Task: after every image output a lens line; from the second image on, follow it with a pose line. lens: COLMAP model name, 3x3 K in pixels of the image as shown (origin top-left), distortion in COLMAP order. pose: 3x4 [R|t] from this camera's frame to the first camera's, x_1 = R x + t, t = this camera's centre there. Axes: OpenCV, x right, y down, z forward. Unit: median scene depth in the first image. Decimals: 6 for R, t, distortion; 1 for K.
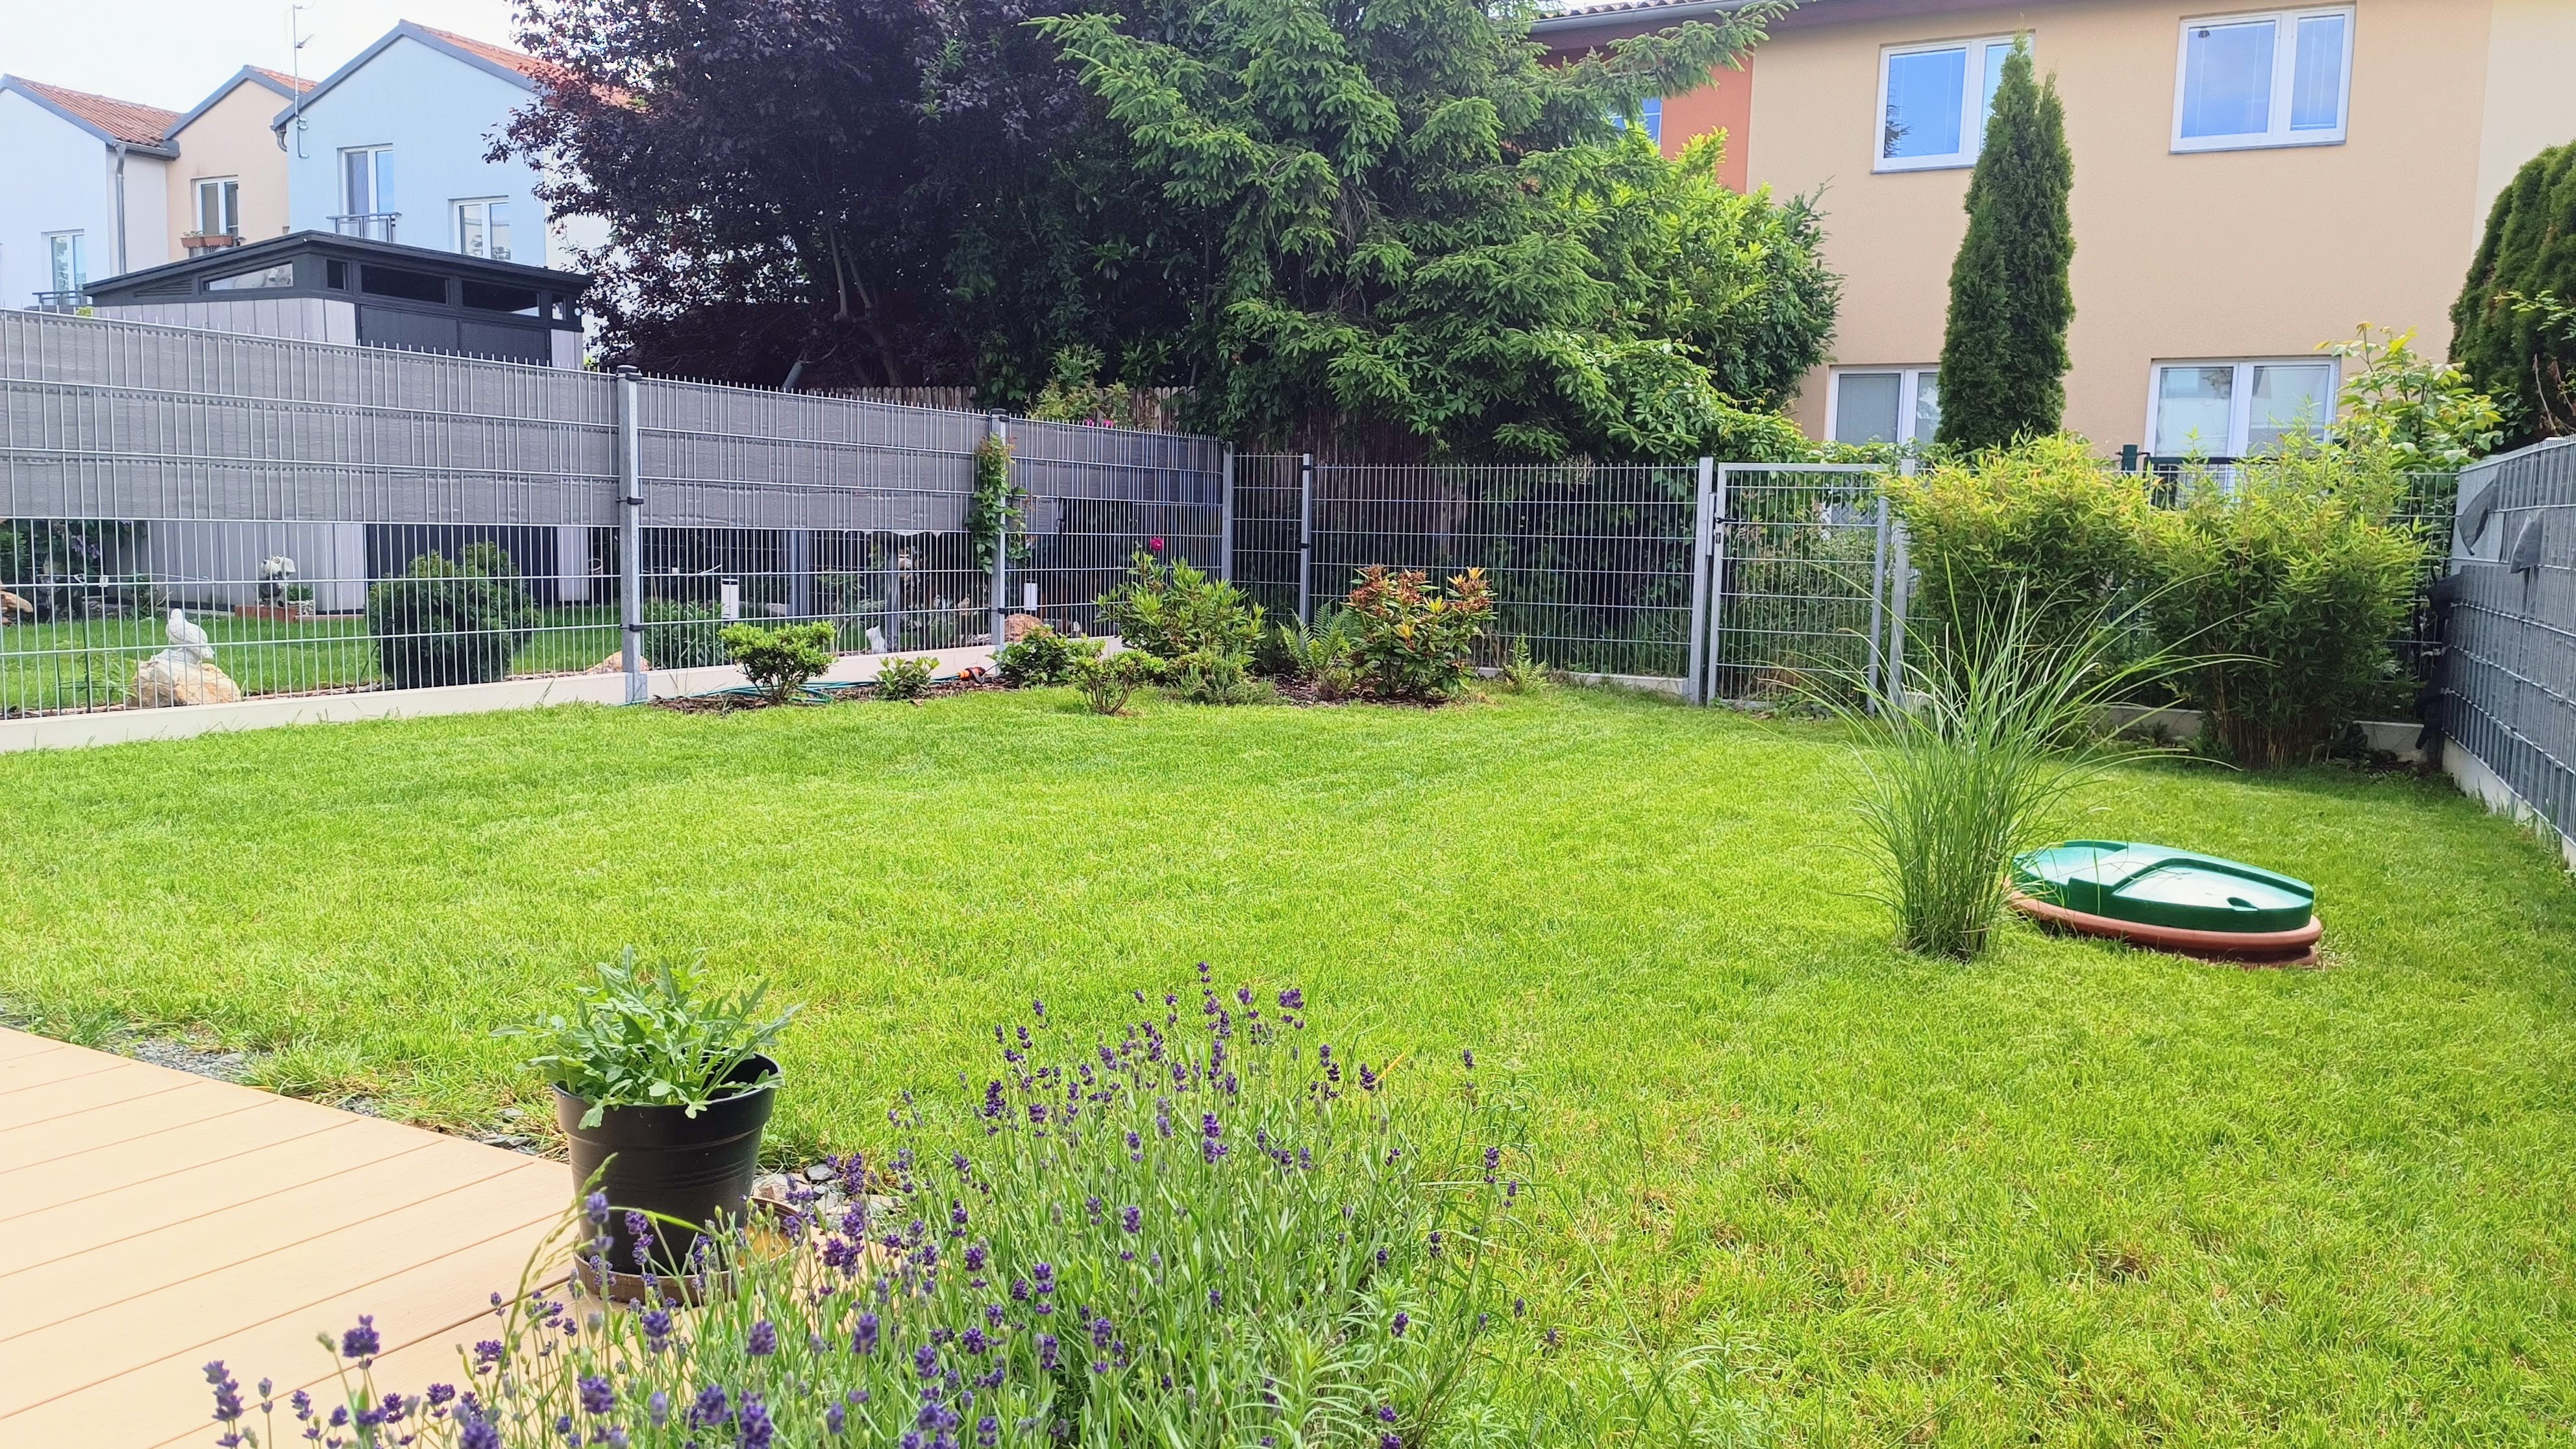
lens RADIAL K [[1975.3, 0, 1288.0], [0, 1975.3, 724.5], [0, 0, 1]] dist [-0.001170, -0.000453]
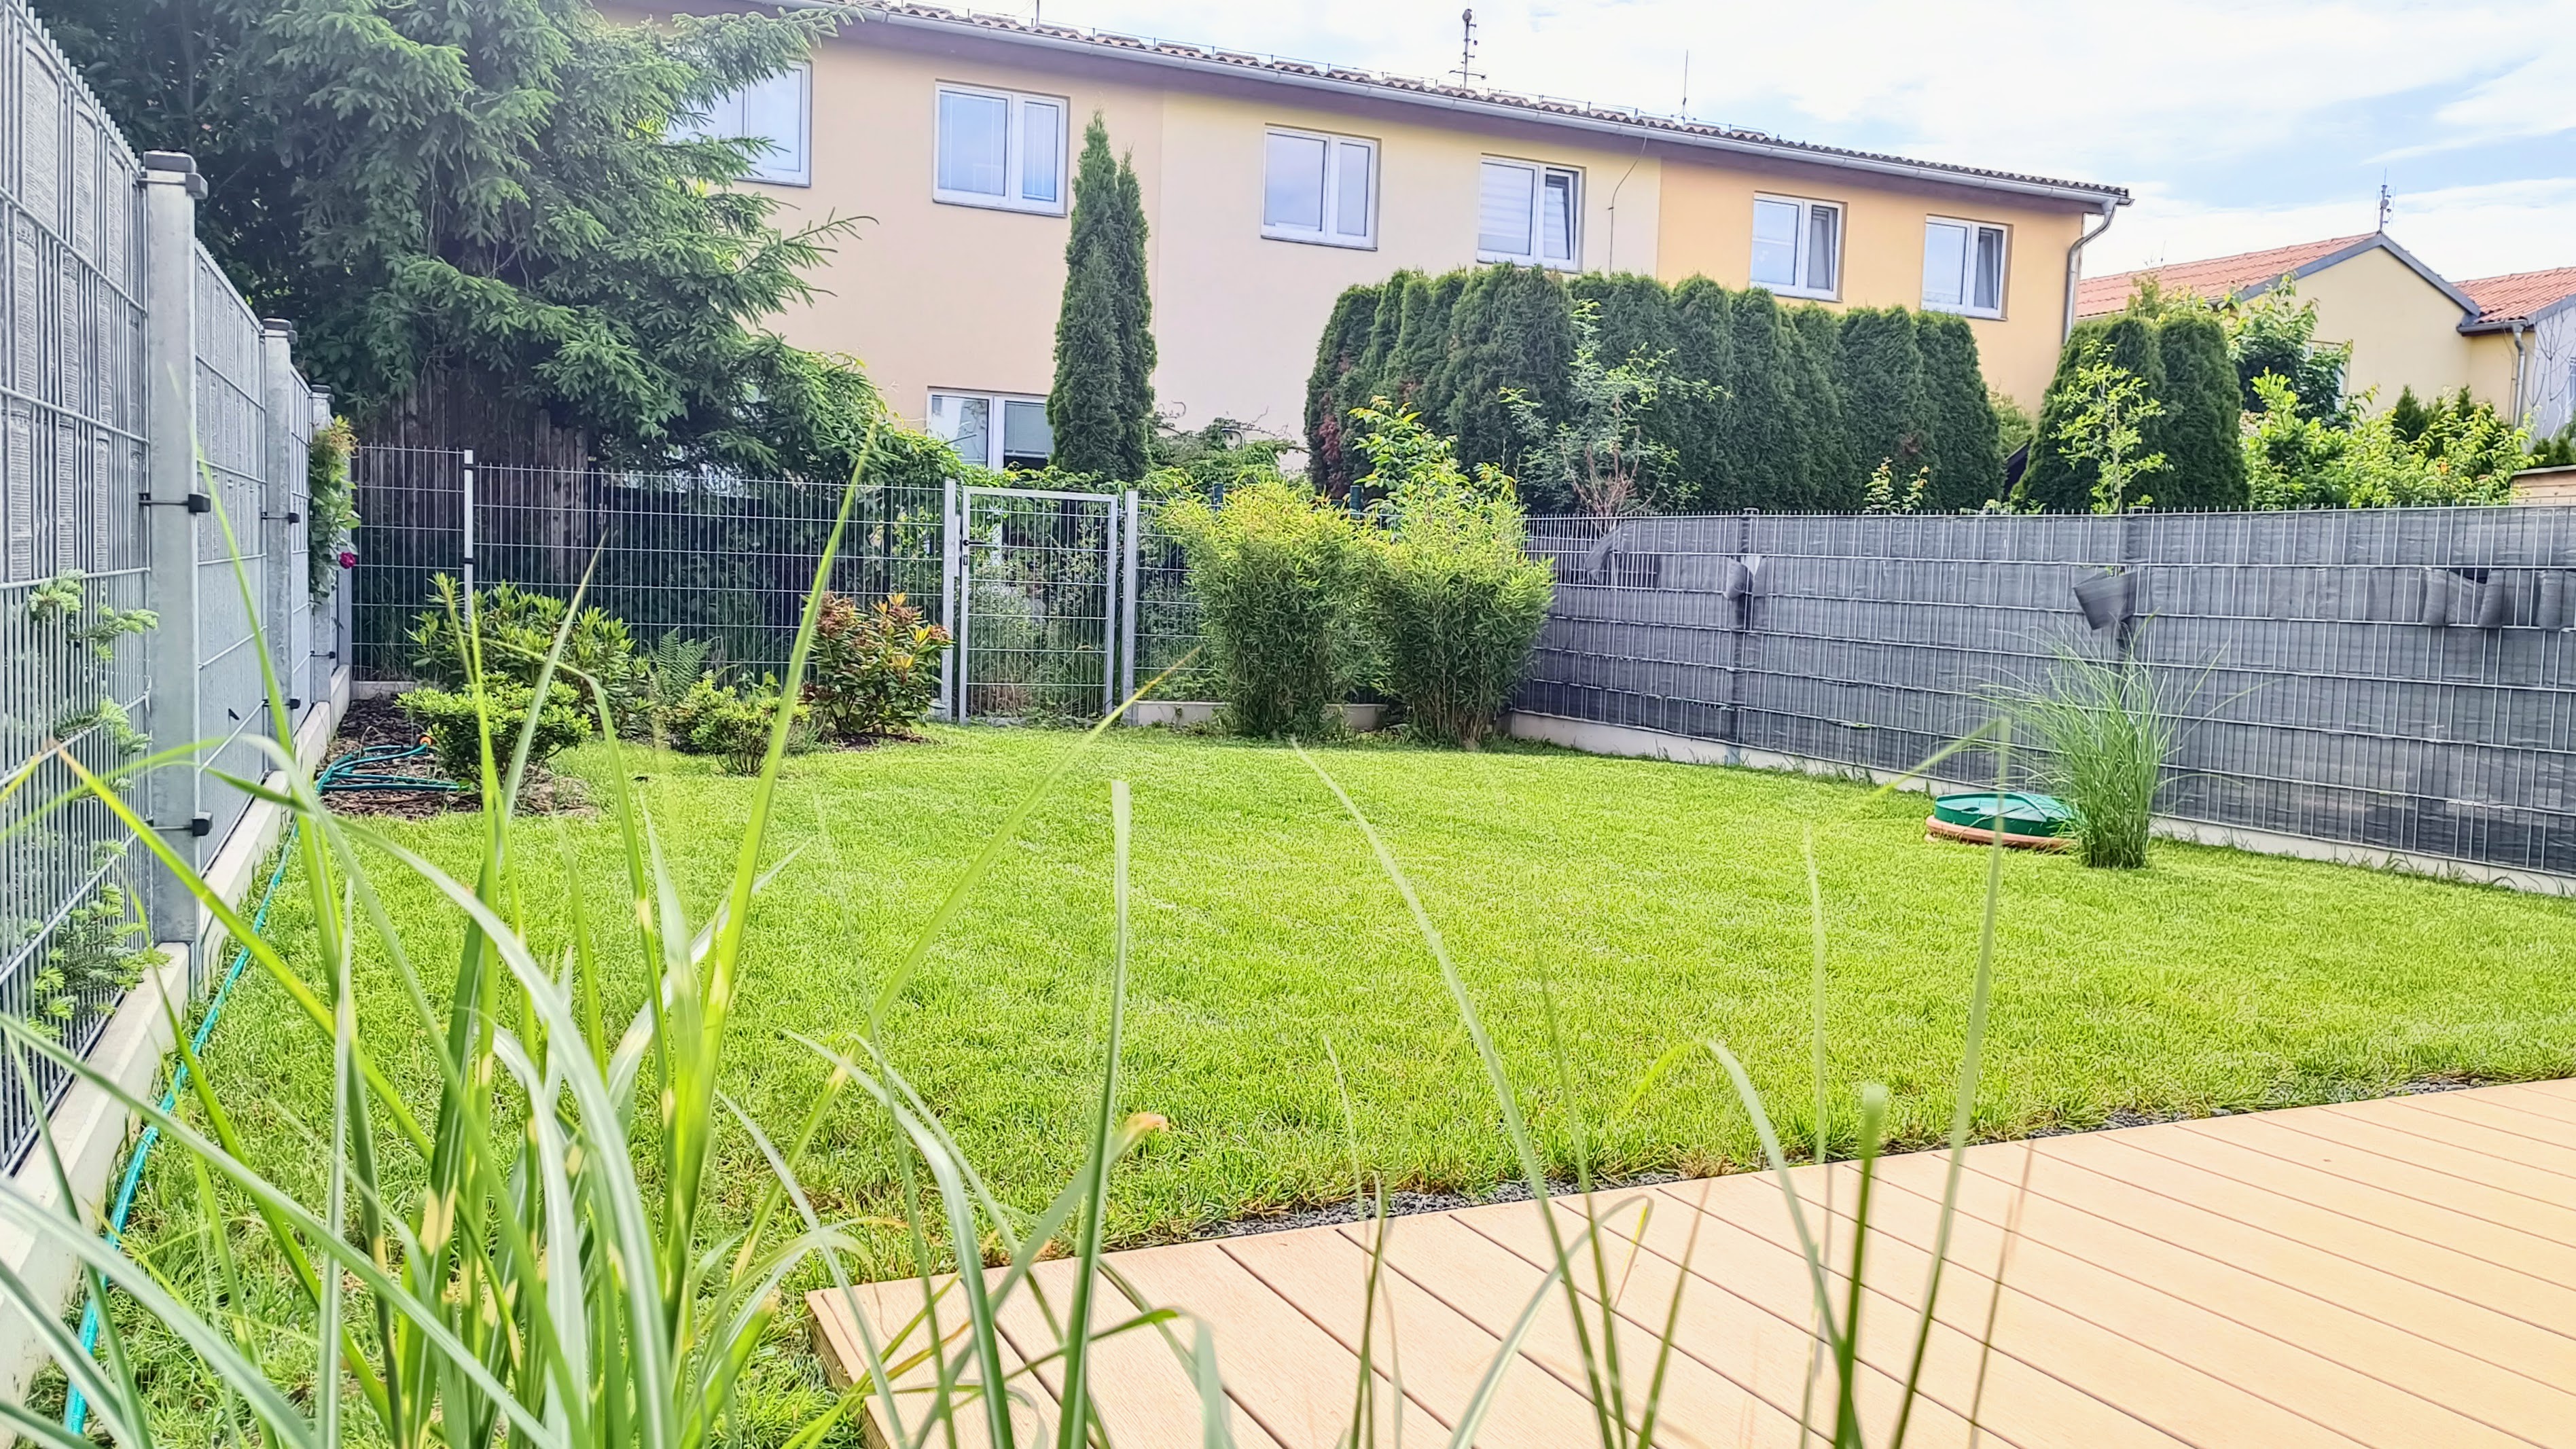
lens RADIAL K [[1975.3, 0, 1288.0], [0, 1975.3, 724.5], [0, 0, 1]] dist [-0.001170, -0.000453]
pose [[0.607331, -0.061002, 0.792104, -0.475150], [0.051791, 0.997967, 0.037147, -0.036931], [-0.792759, 0.018463, 0.609255, 0.236512]]
